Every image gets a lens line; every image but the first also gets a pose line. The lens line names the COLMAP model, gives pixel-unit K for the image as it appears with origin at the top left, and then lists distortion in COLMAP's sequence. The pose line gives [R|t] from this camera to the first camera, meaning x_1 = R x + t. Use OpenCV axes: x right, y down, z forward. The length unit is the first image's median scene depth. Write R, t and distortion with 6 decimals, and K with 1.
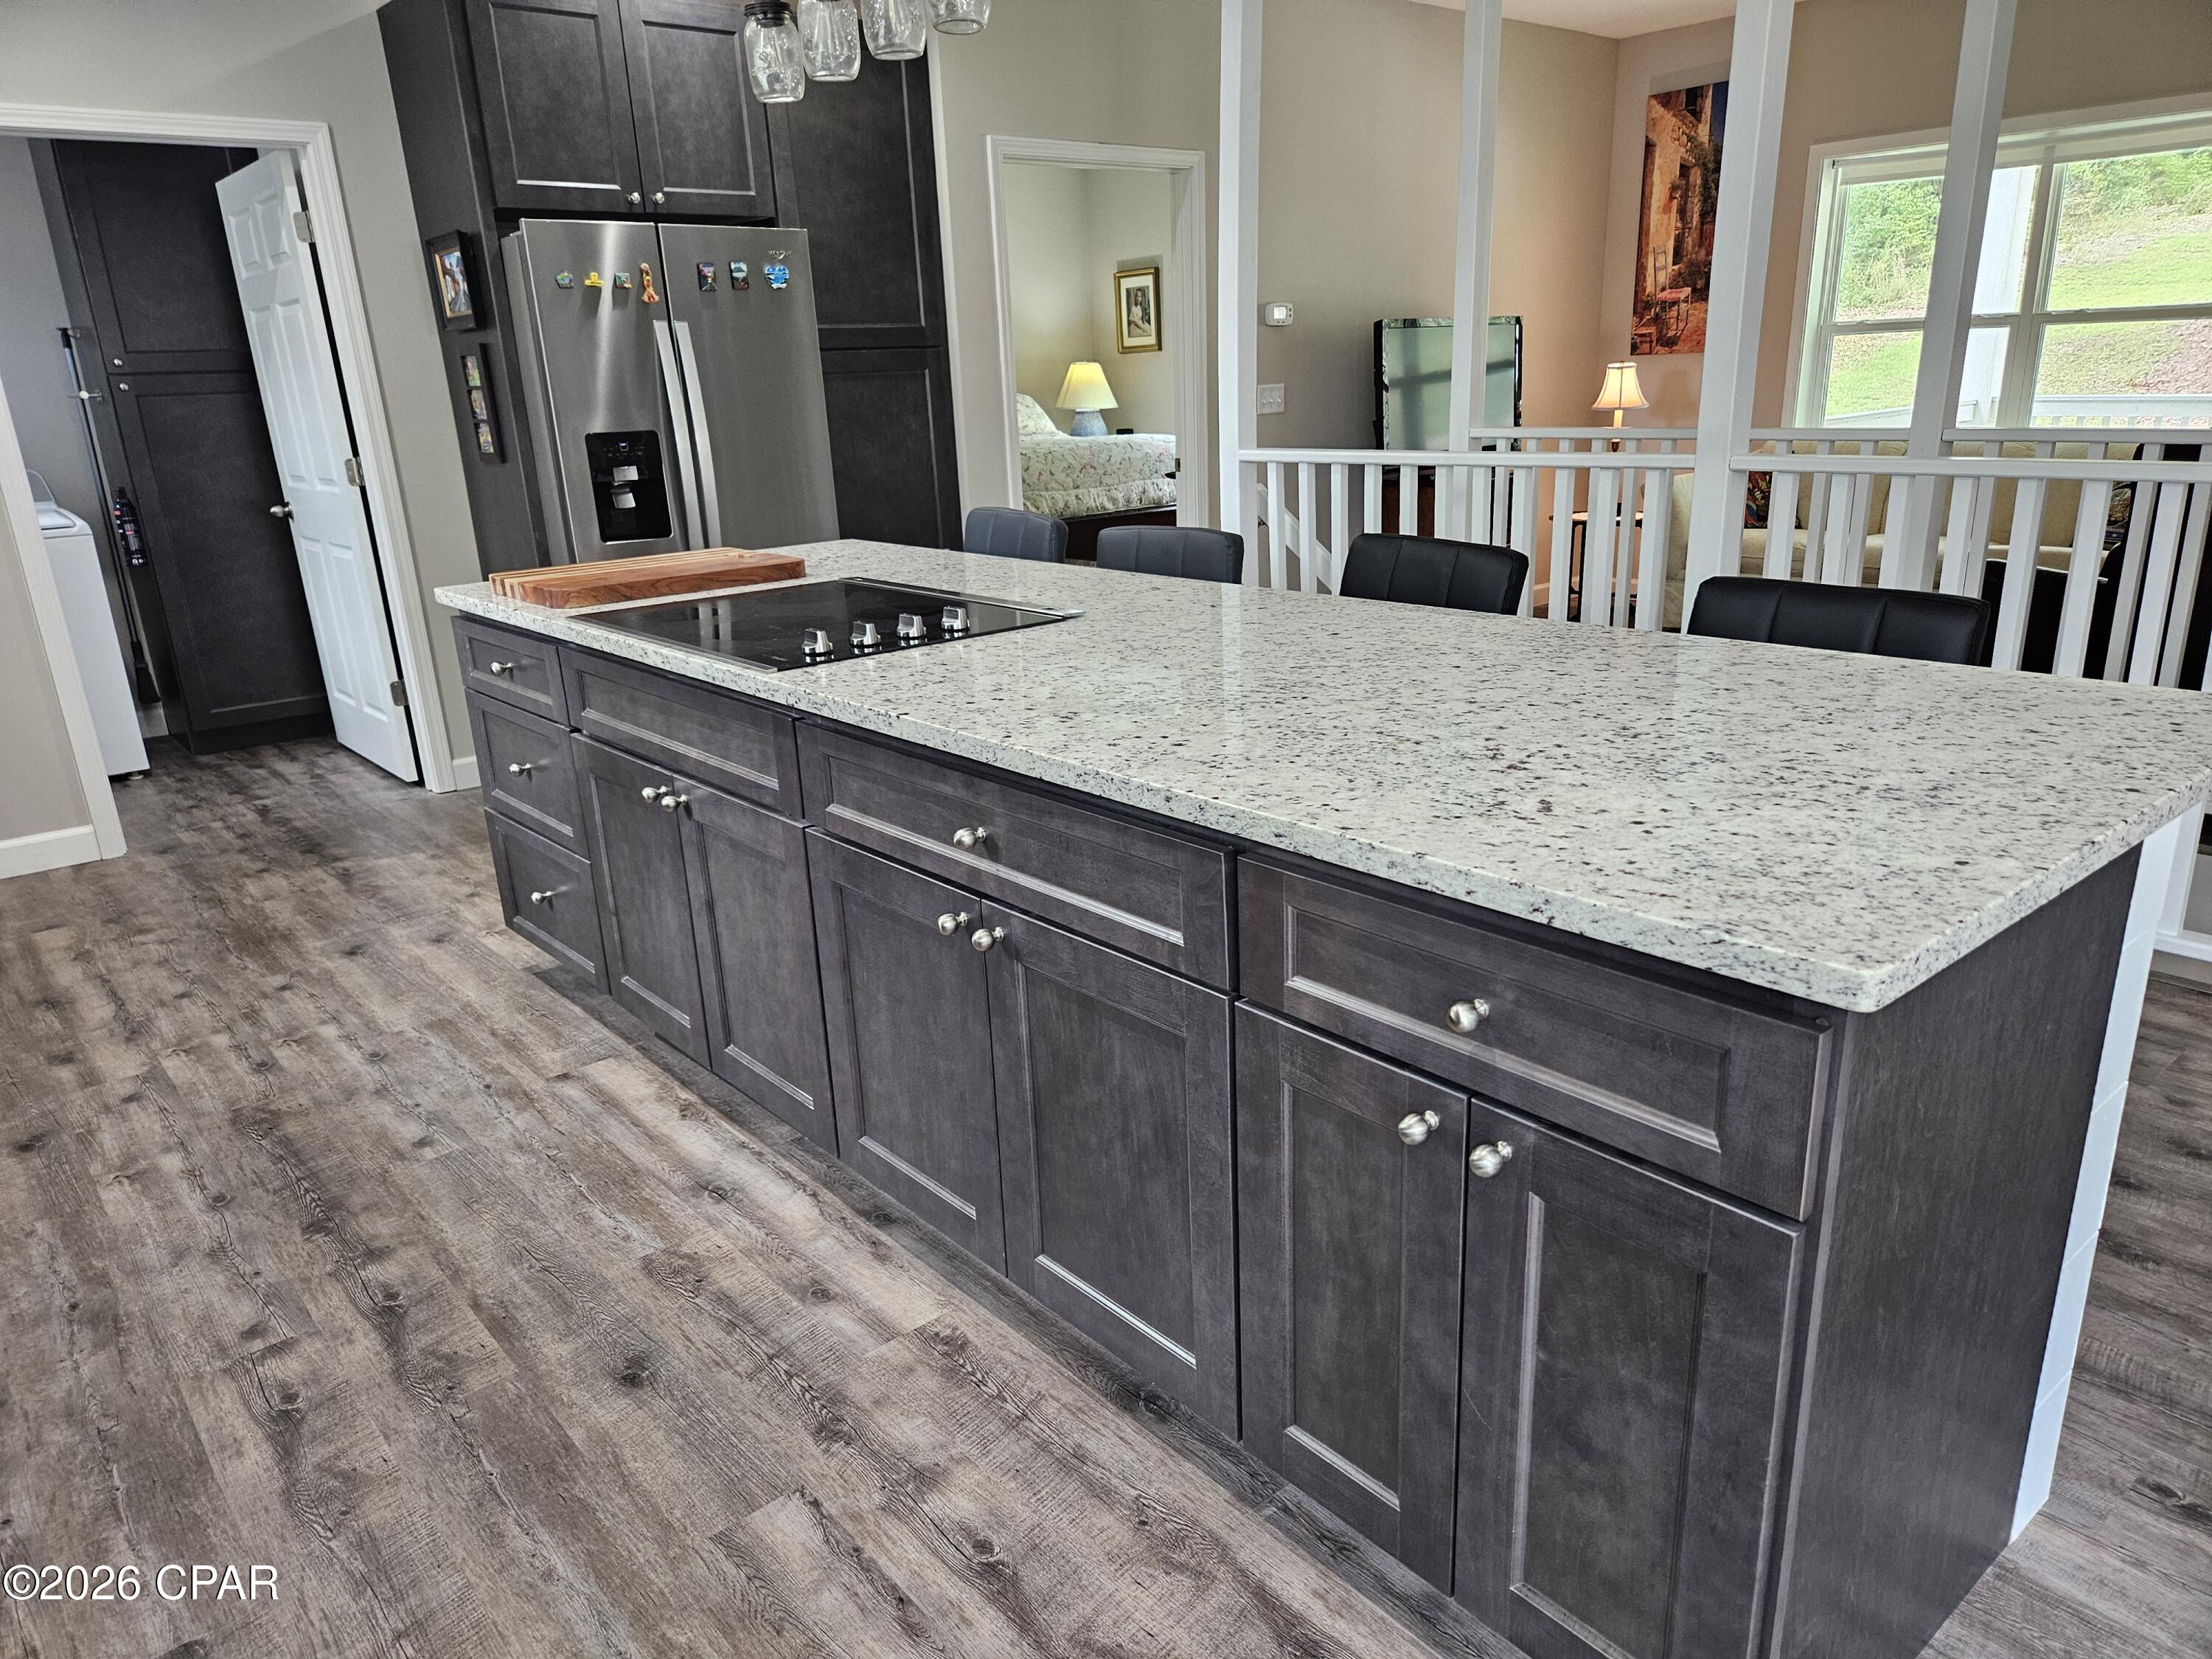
lens RADIAL K [[1485.1, 0, 1099.5], [0, 1485.1, 862.5], [0, 0, 1]] dist [0.064156, -0.054488]
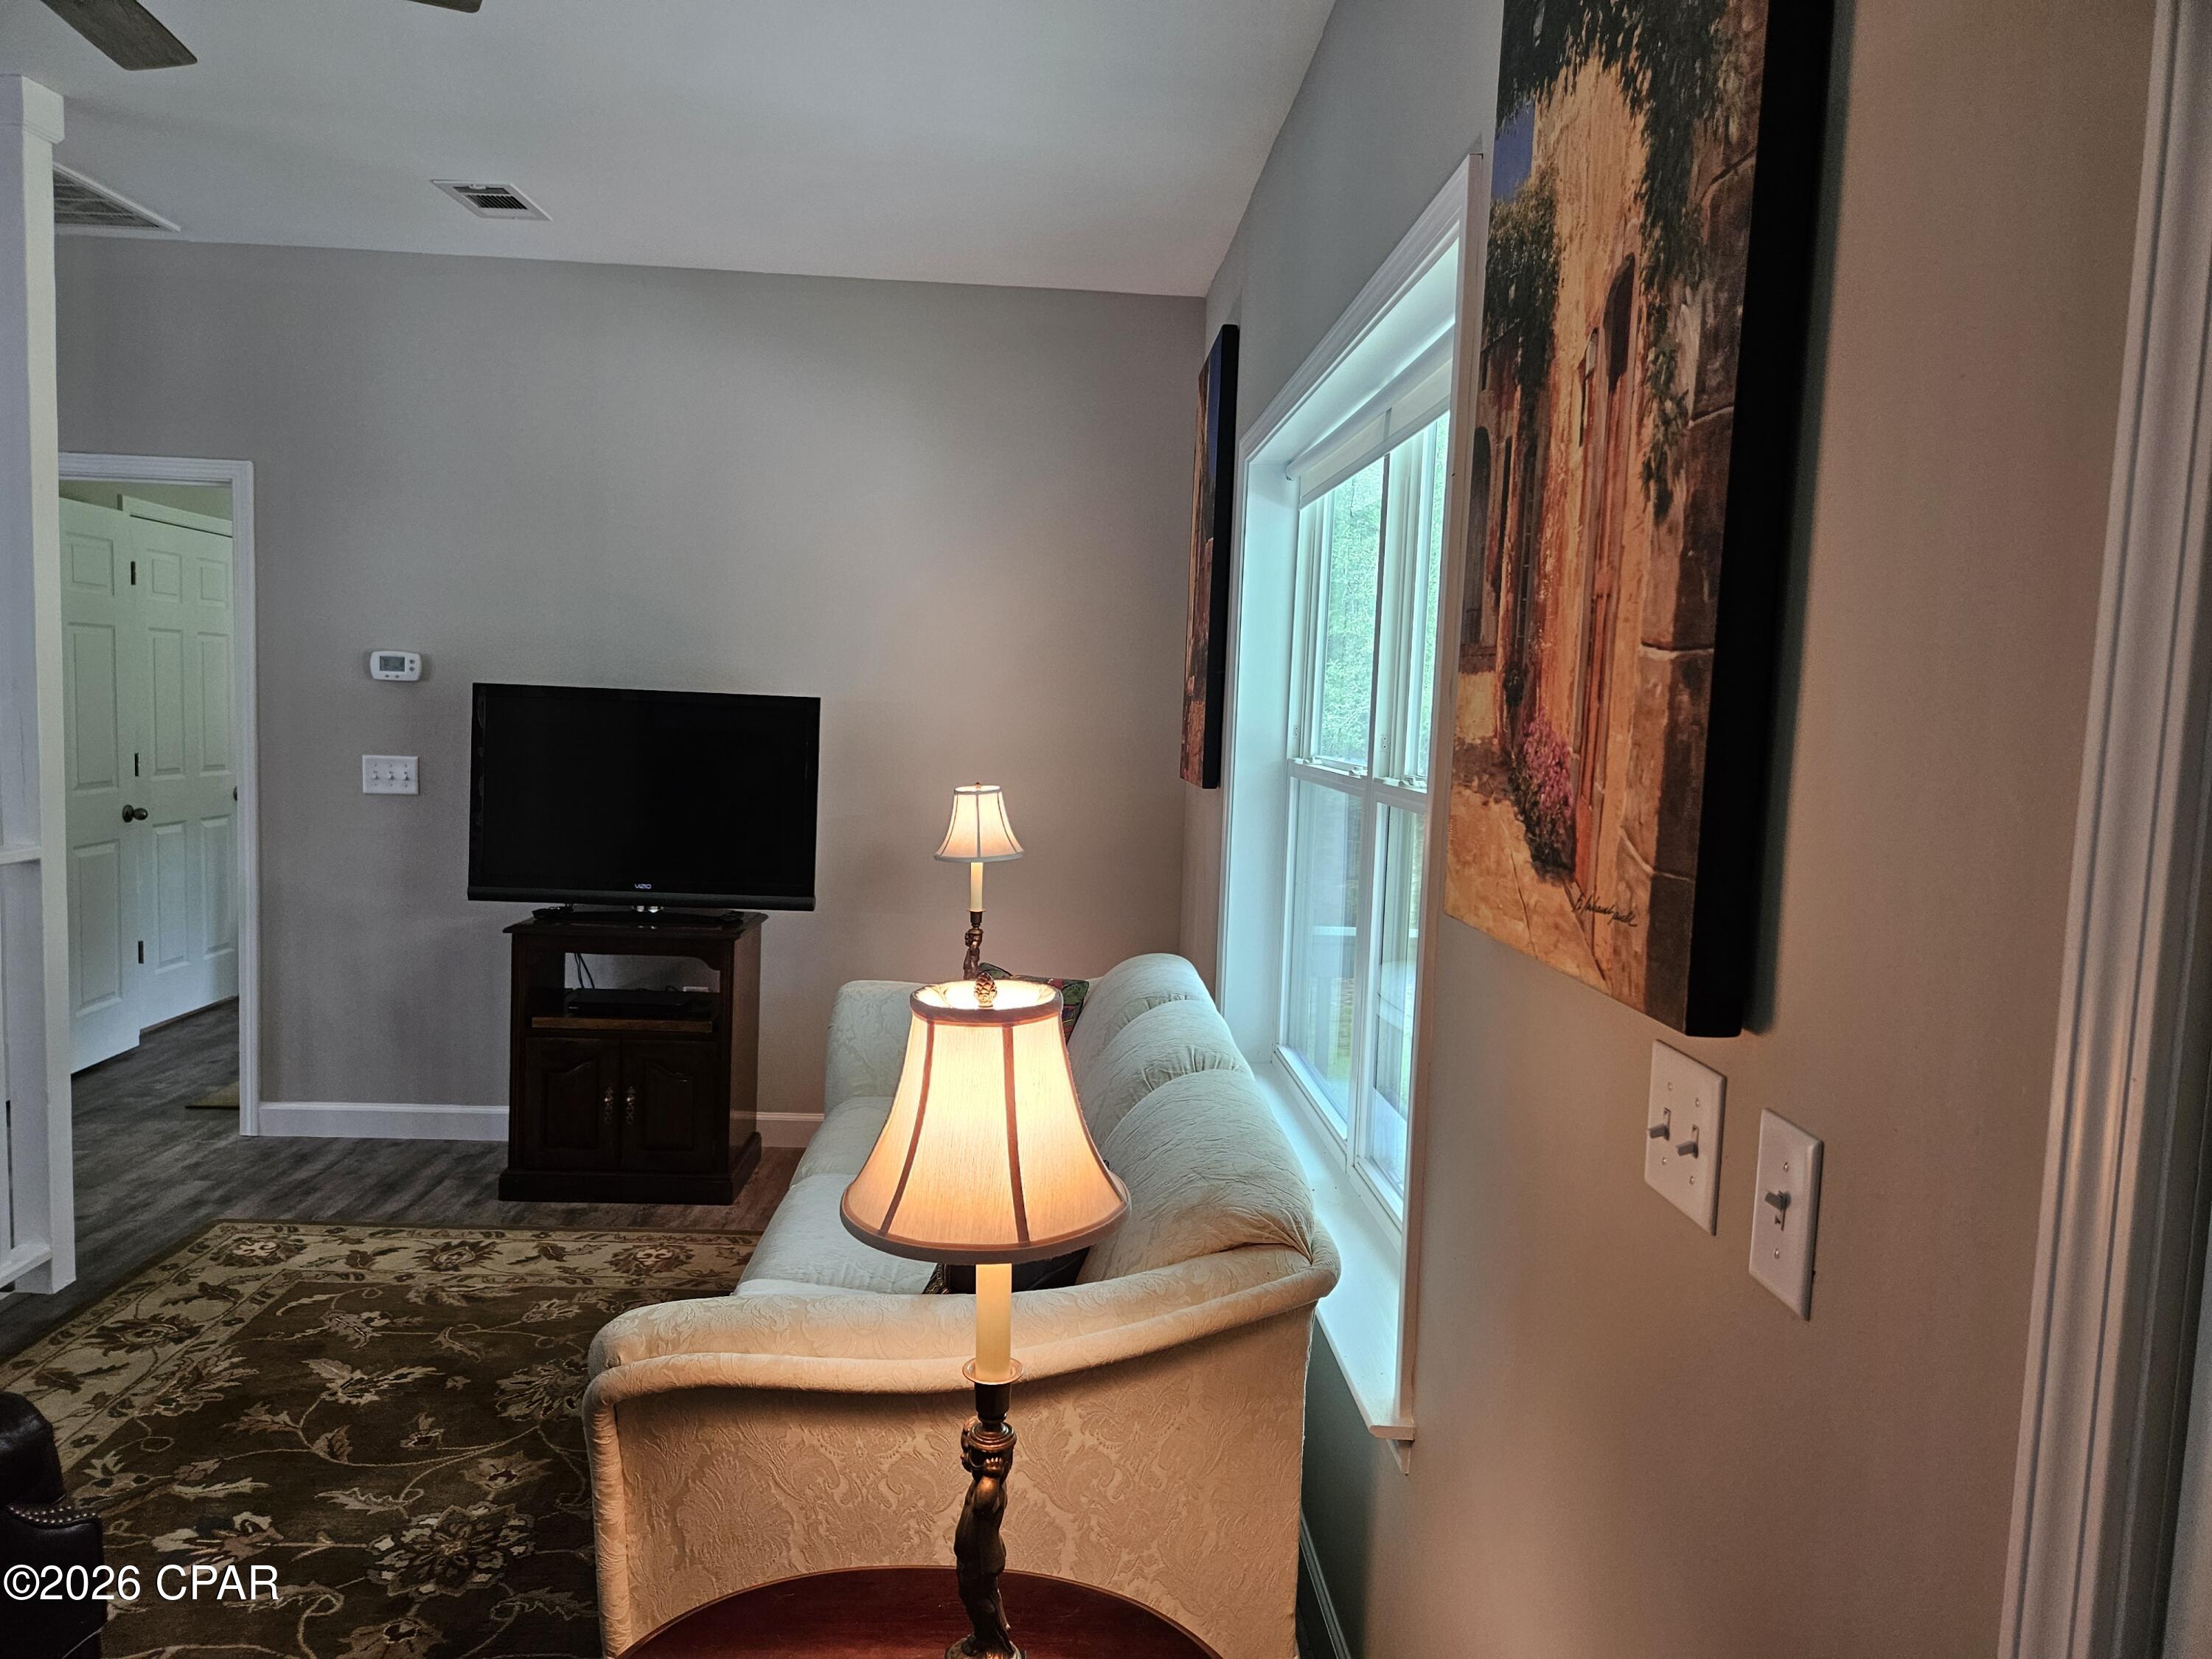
lens RADIAL K [[1485.1, 0, 1065.6], [0, 1485.1, 827.6], [0, 0, 1]] dist [0.064156, -0.054488]
pose [[0.775512, 0.122869, -0.619261, 1.082278], [-0.264070, 0.954083, -0.141398, -0.356356], [0.573452, 0.273184, 0.772349, 0.838602]]
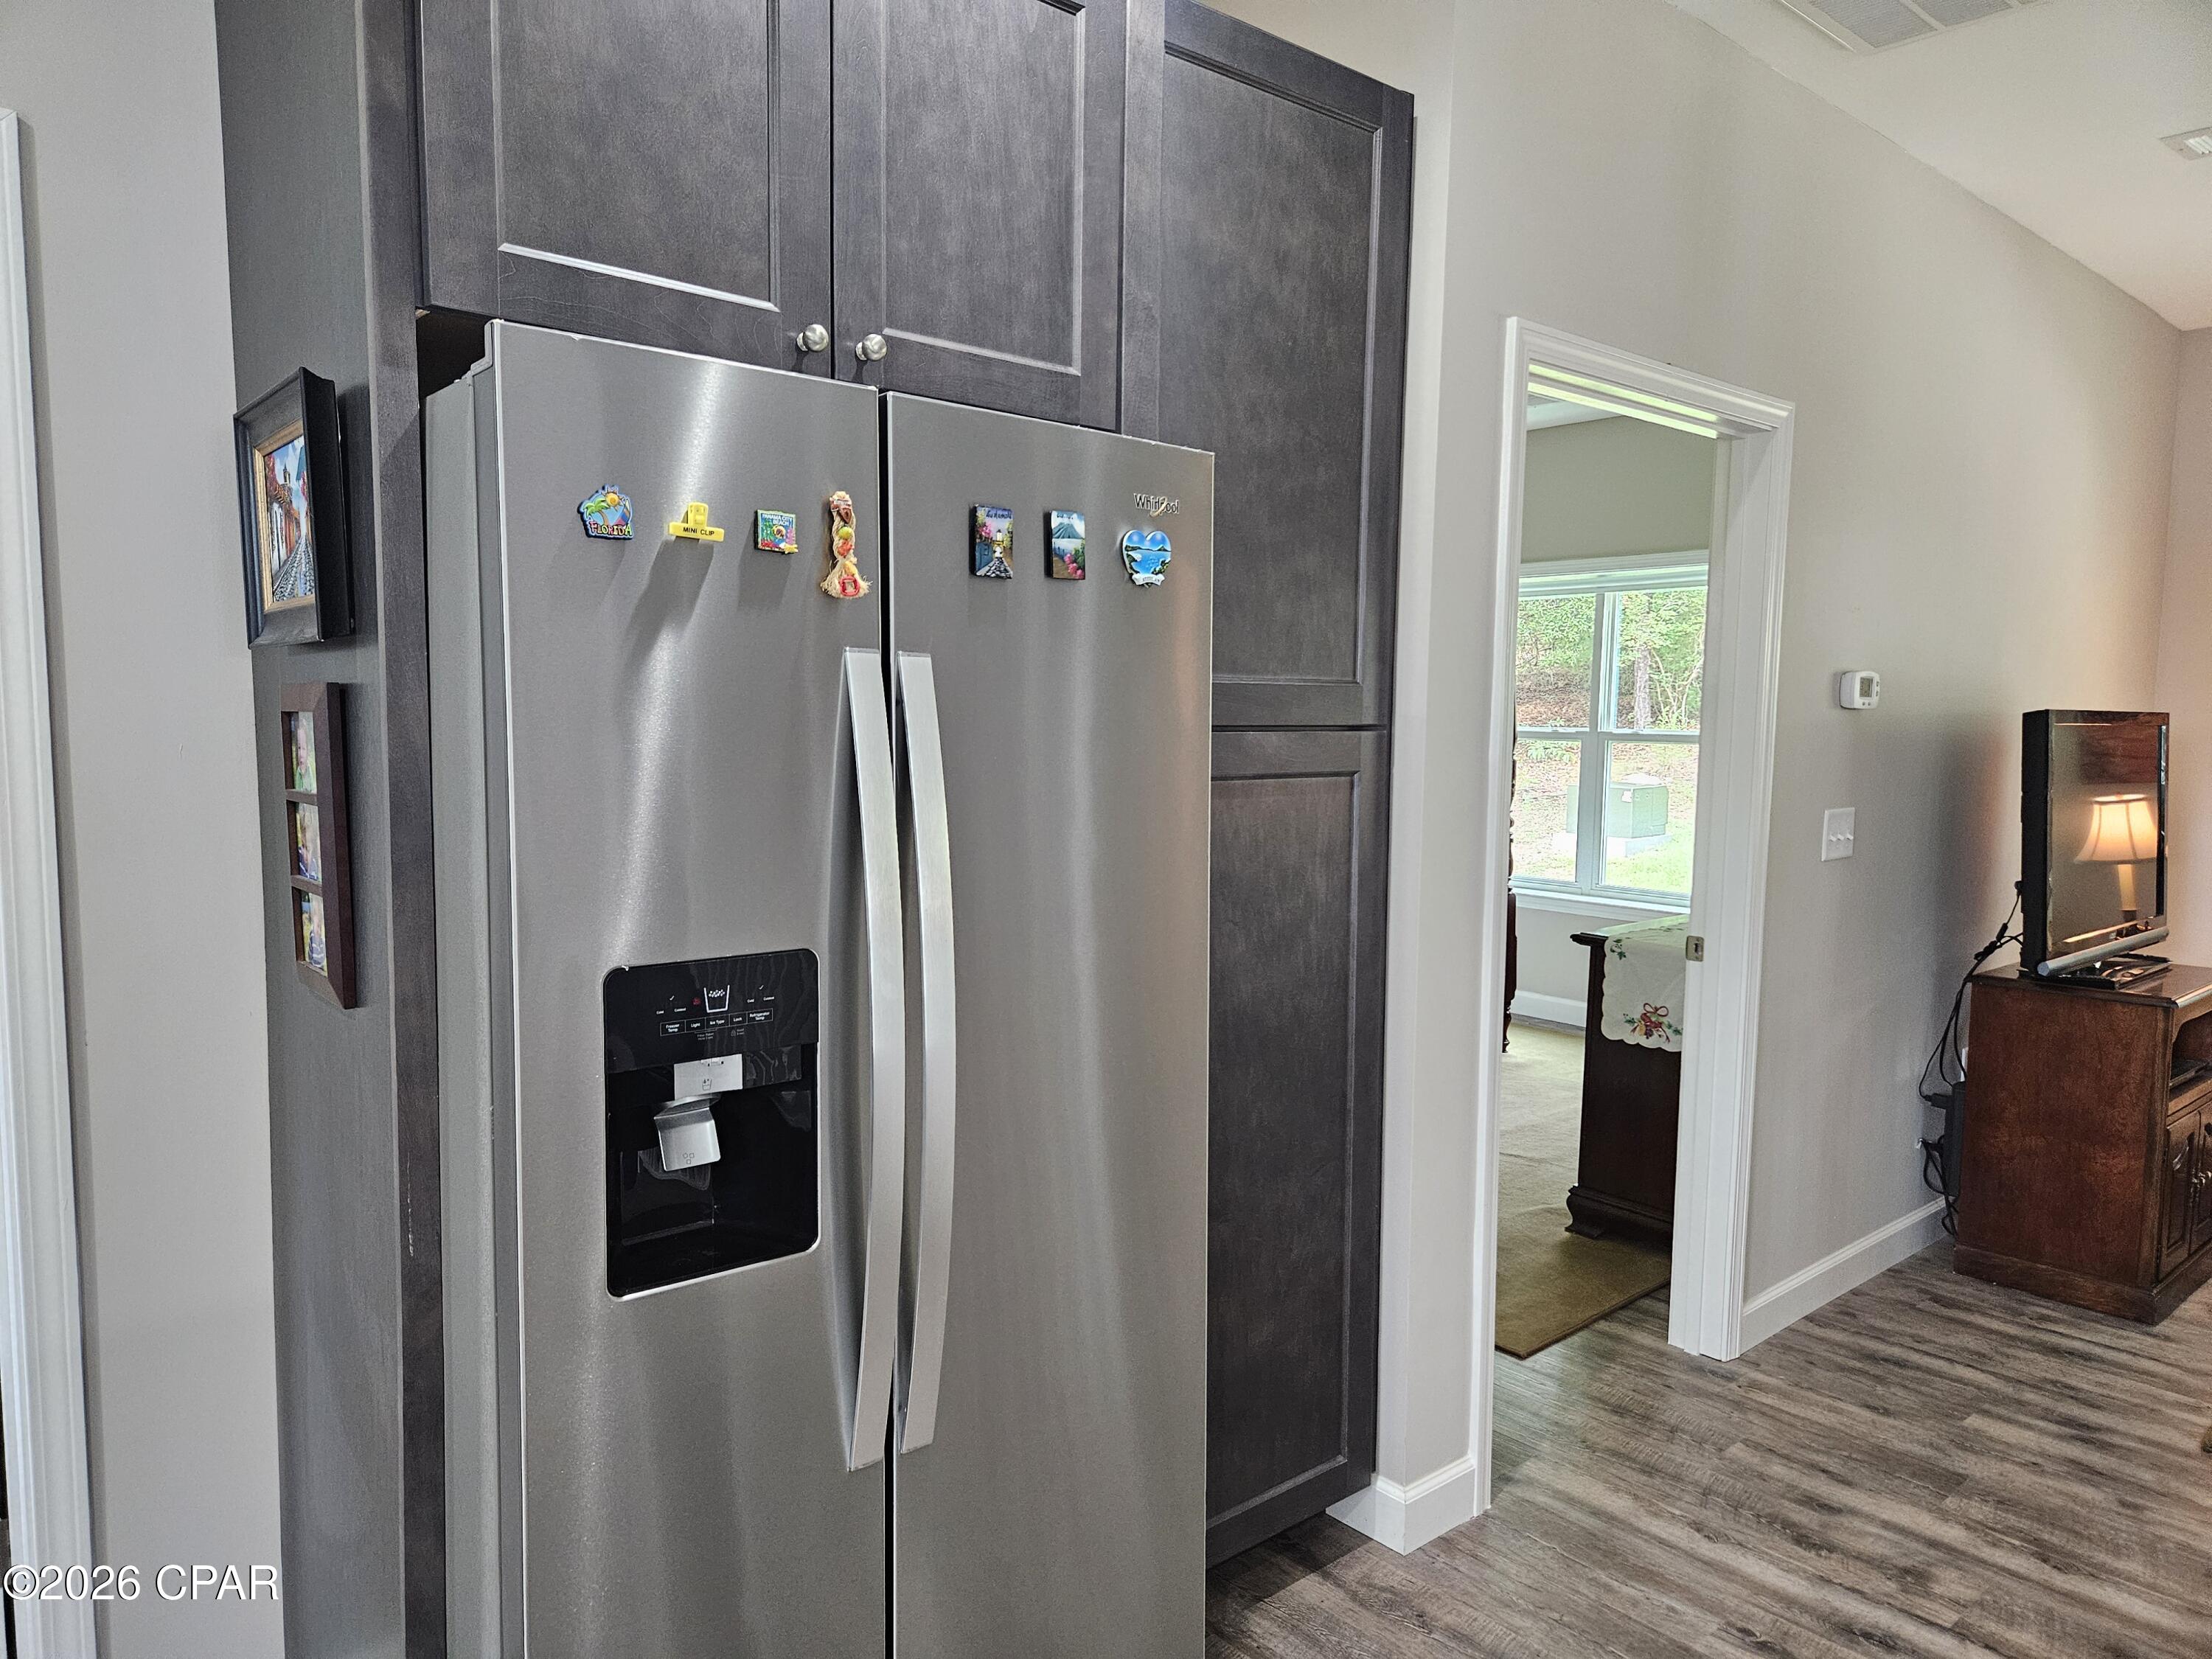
lens RADIAL K [[1485.1, 0, 1078.3], [0, 1485.1, 834.6], [0, 0, 1]] dist [0.064156, -0.054488]
pose [[0.998511, 0.051721, 0.017368, -0.228452], [-0.046266, 0.971398, -0.232905, -0.223648], [-0.028917, 0.231755, 0.972344, 0.625220]]
